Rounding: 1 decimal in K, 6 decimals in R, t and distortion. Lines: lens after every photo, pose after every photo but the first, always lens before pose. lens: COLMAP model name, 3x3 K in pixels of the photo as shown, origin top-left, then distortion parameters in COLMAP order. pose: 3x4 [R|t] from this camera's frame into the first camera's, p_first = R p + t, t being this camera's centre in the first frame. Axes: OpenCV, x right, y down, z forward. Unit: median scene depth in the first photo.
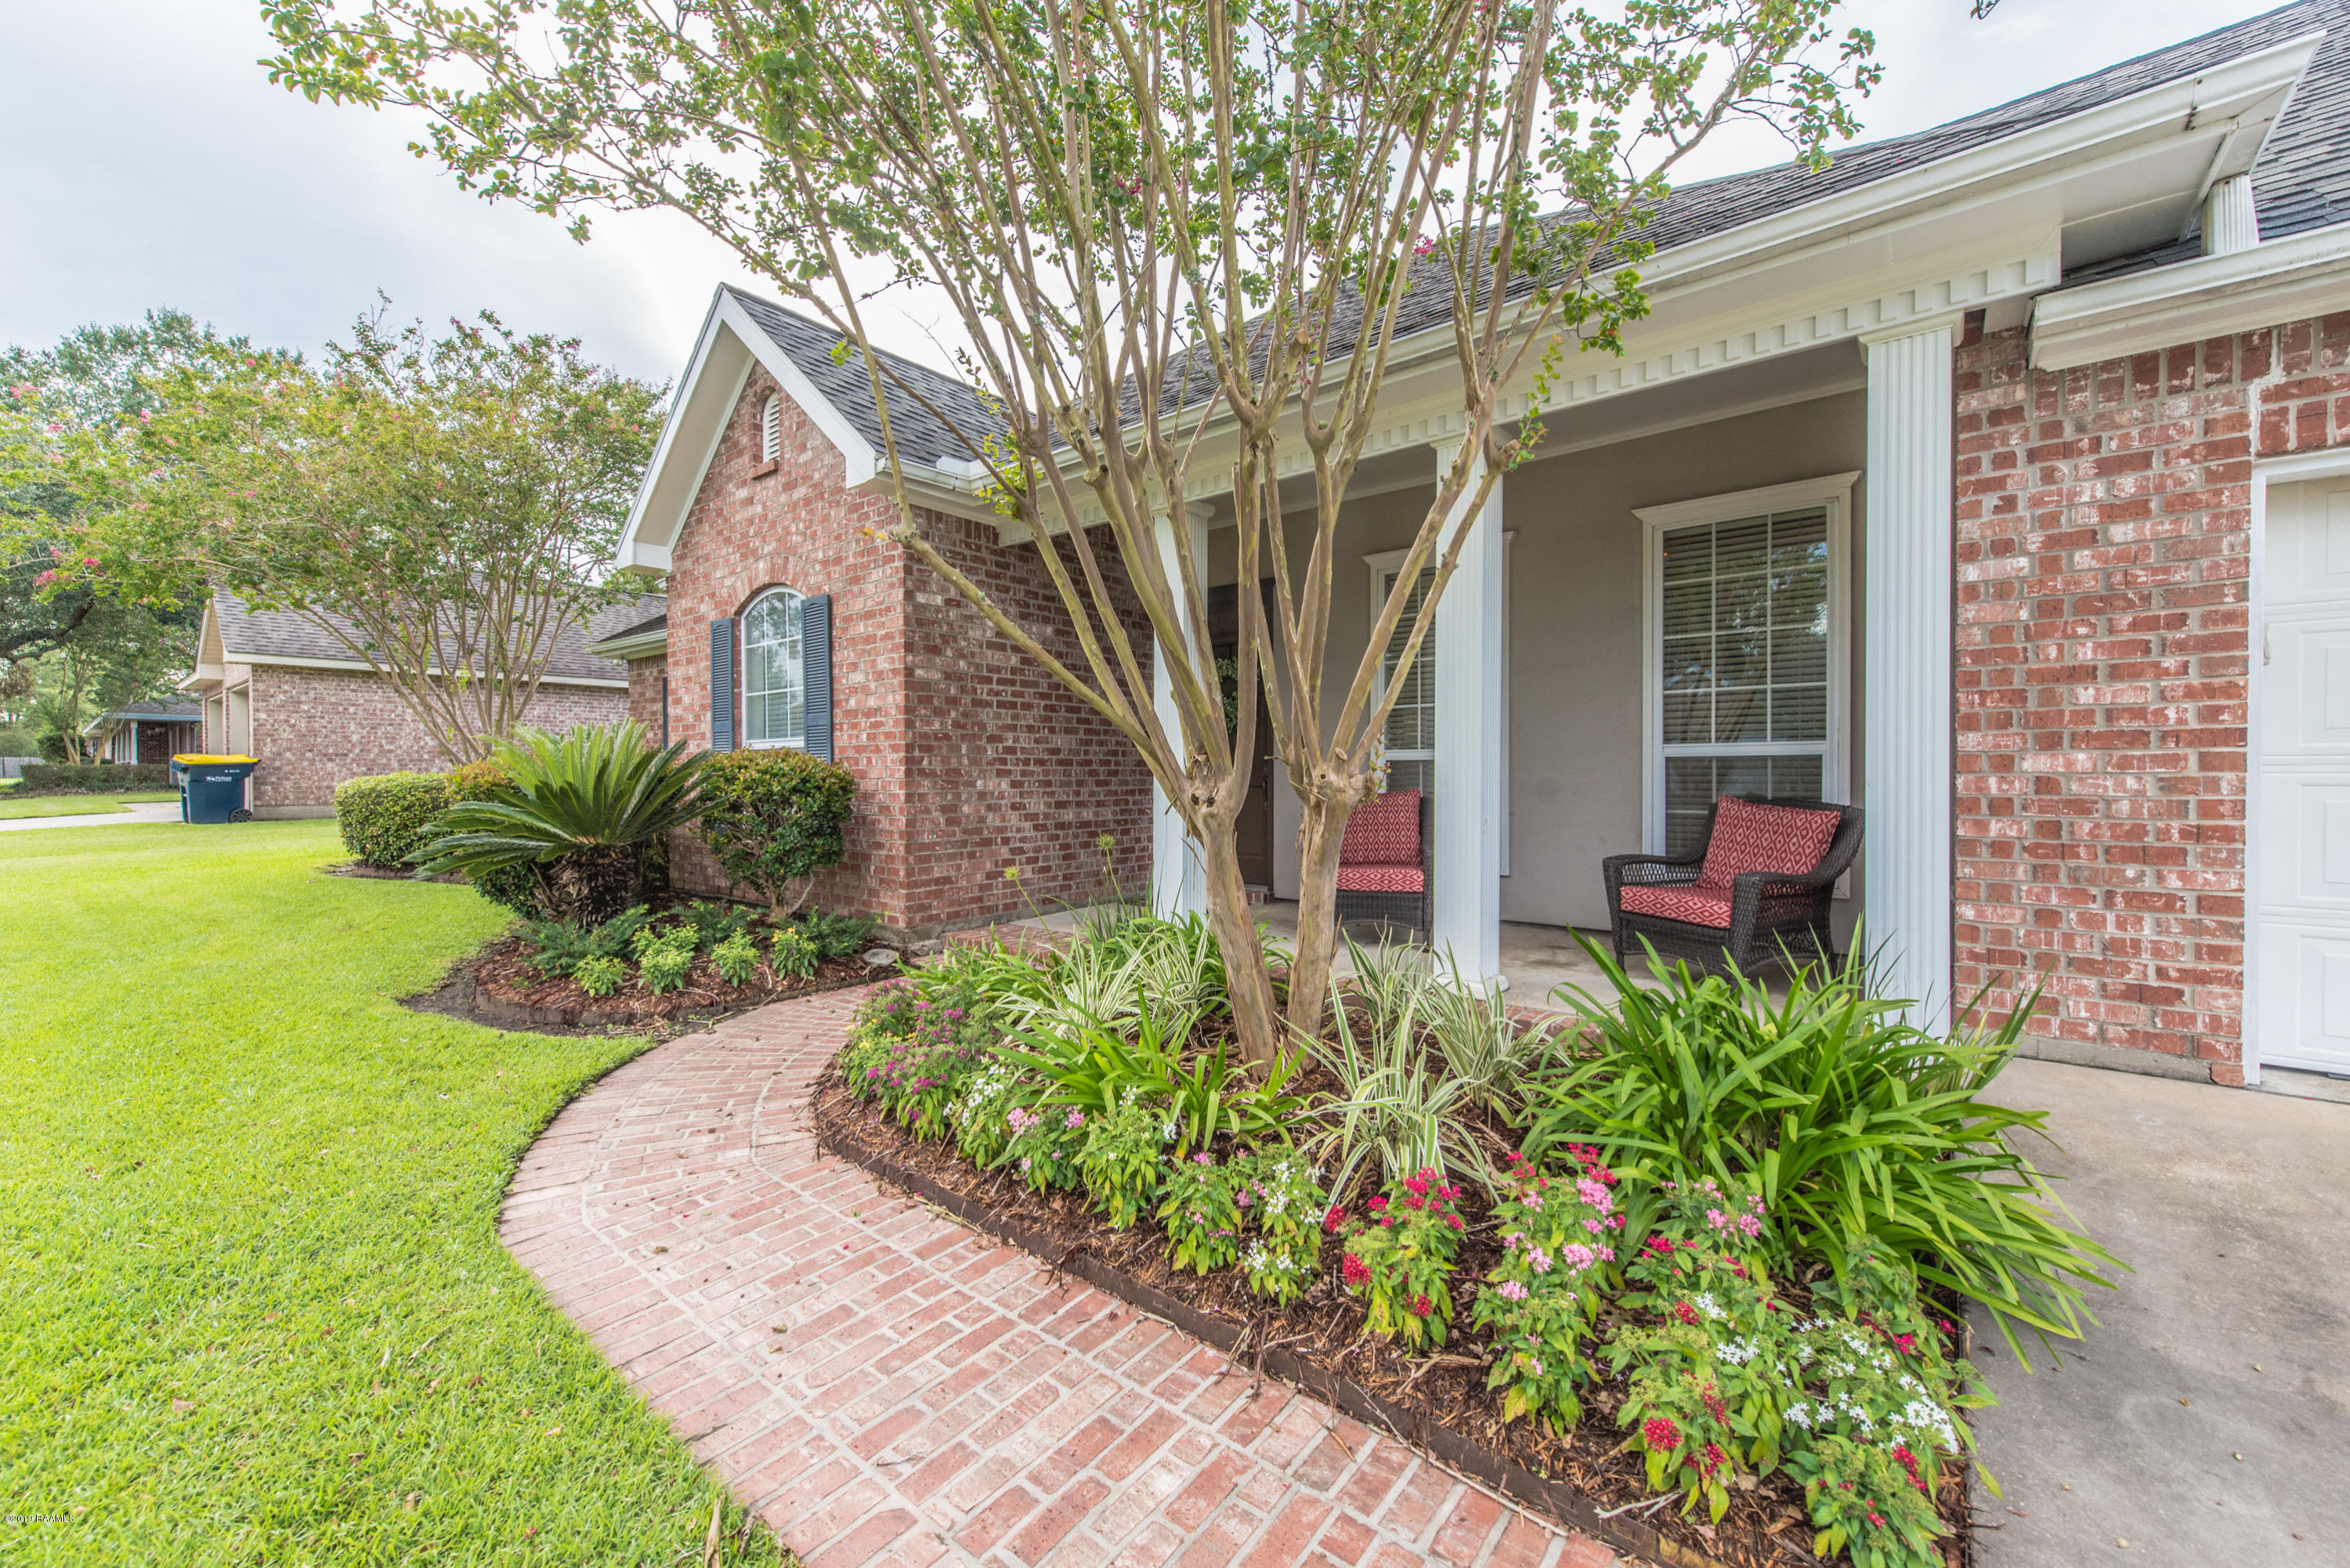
lens RADIAL K [[930.2, 0, 1173.1], [0, 930.2, 777.9], [0, 0, 1]] dist [-0.001511, -0.000320]
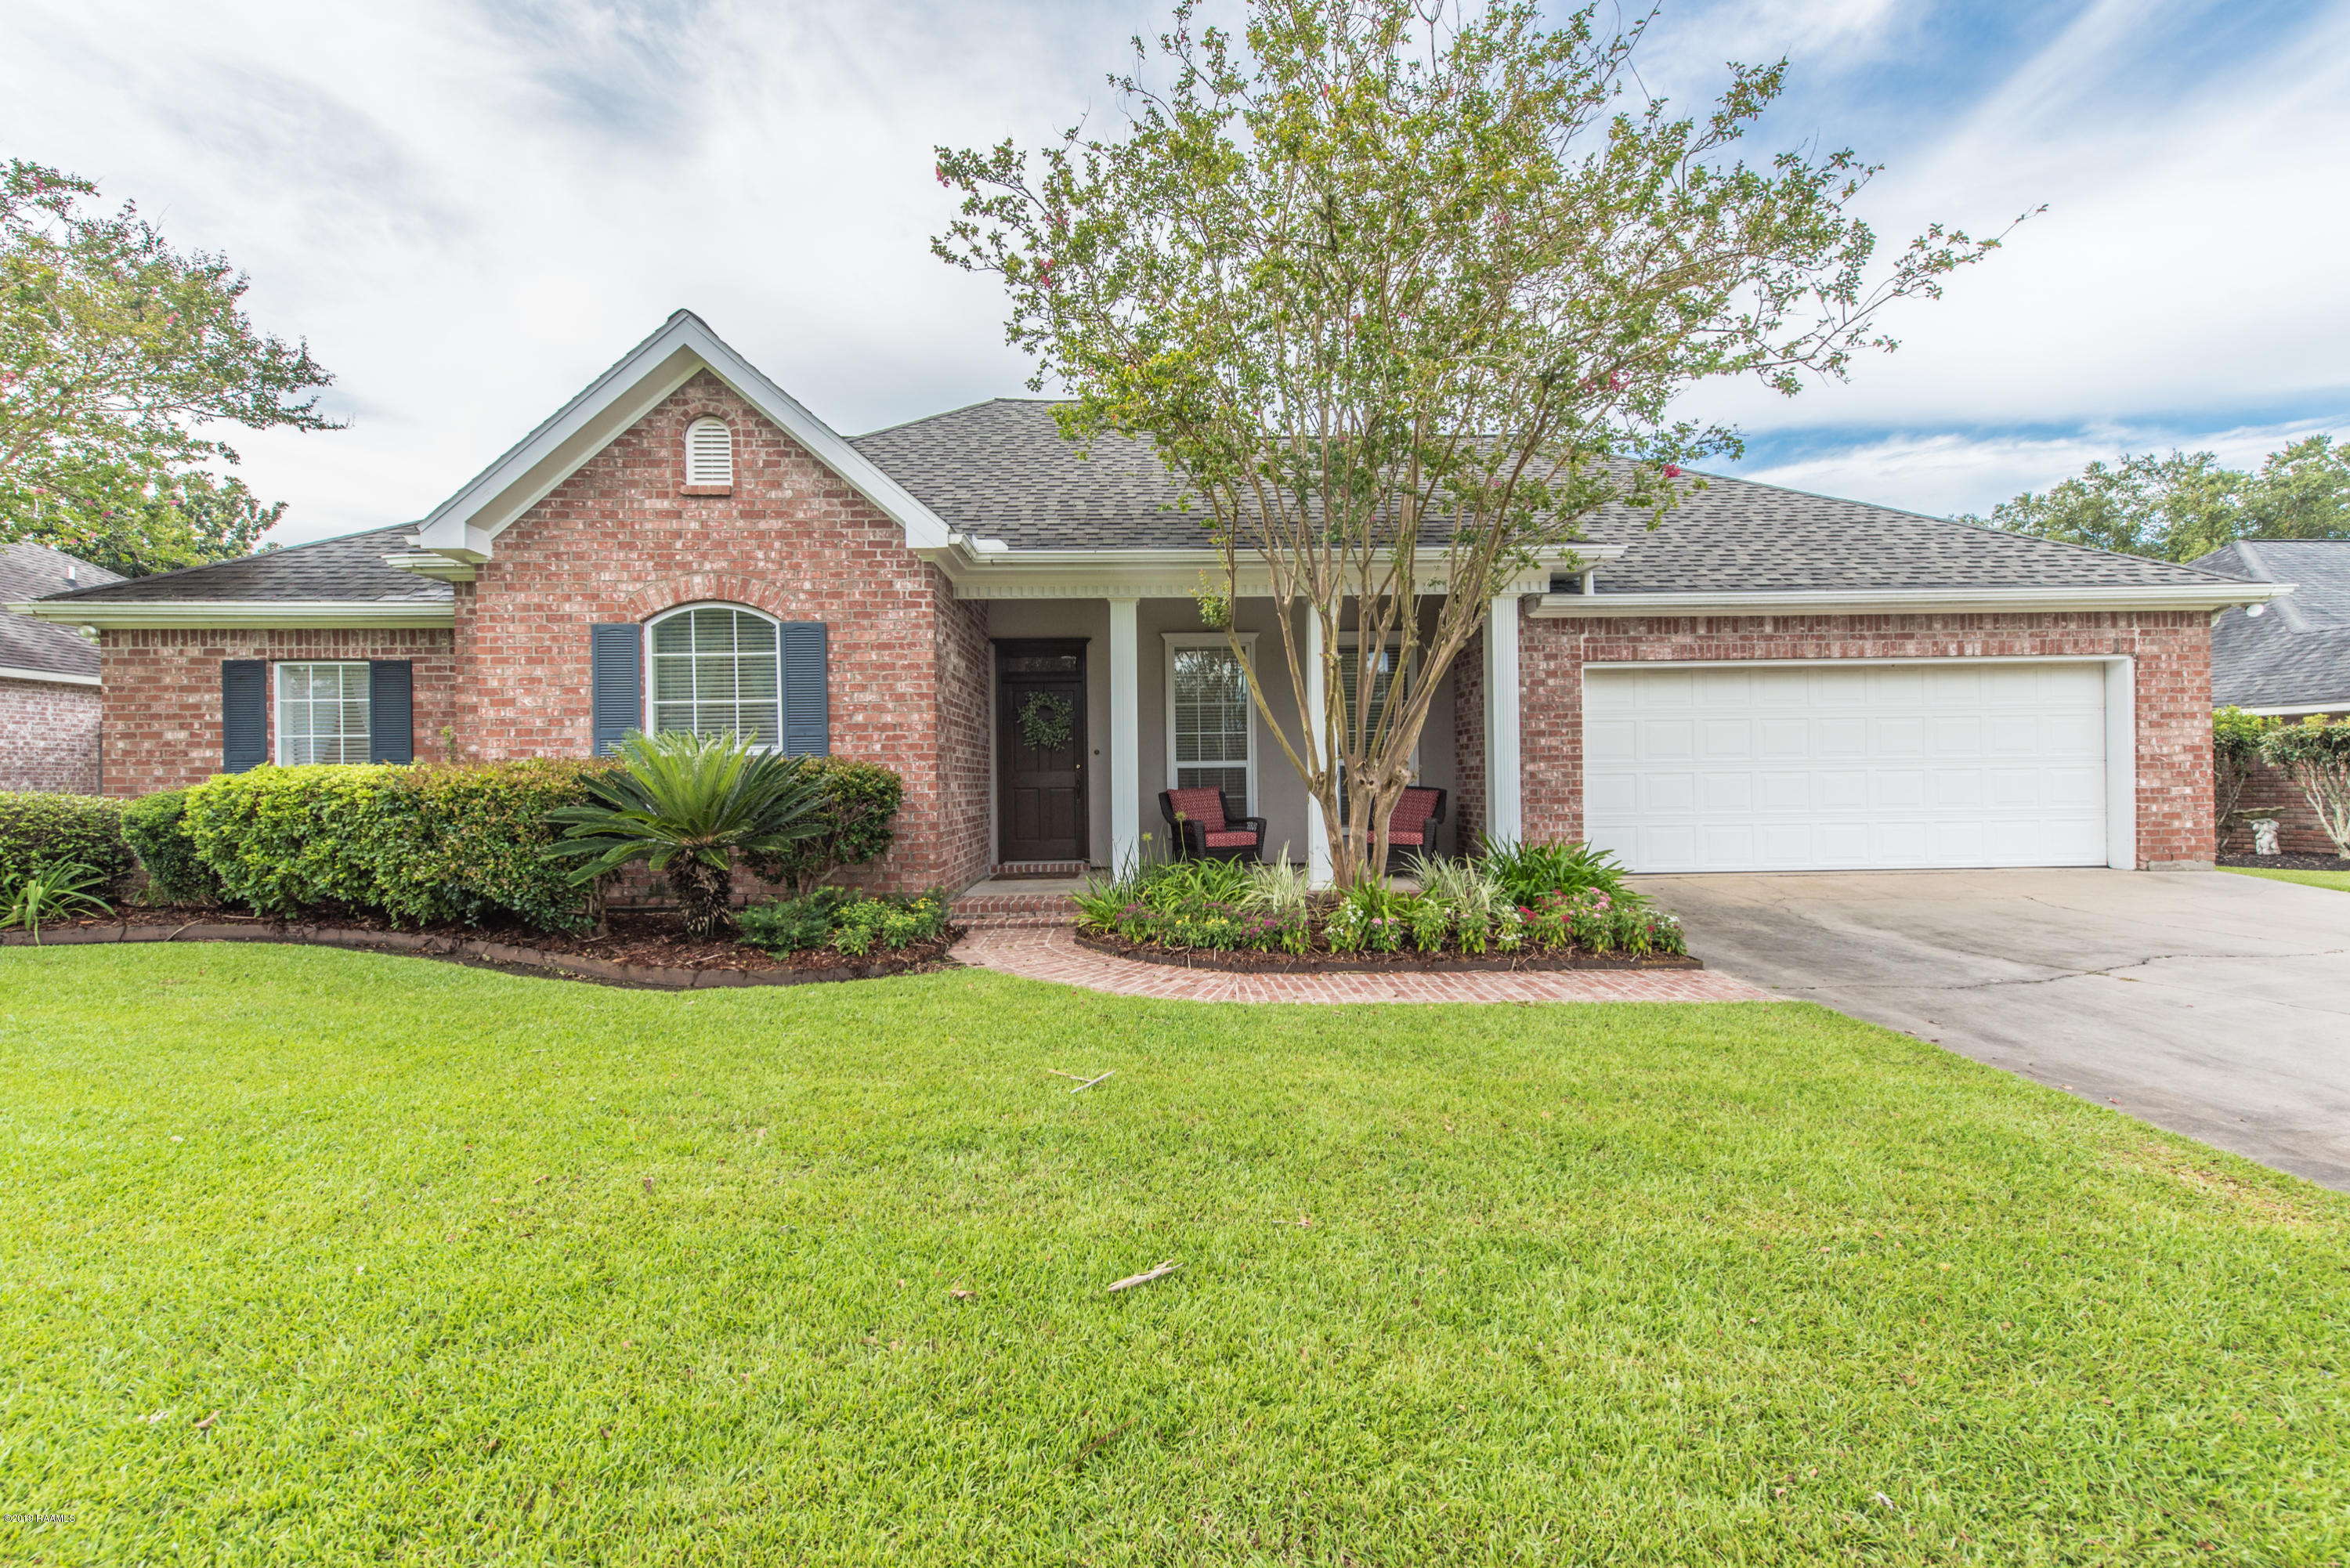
lens RADIAL K [[930.2, 0, 1166.4], [0, 930.2, 780.7], [0, 0, 1]] dist [-0.001511, -0.000320]
pose [[0.743765, -0.006876, 0.668406, -1.674704], [0.015409, 0.999858, -0.006860, 0.025814], [-0.668263, 0.015401, 0.743765, -0.271606]]
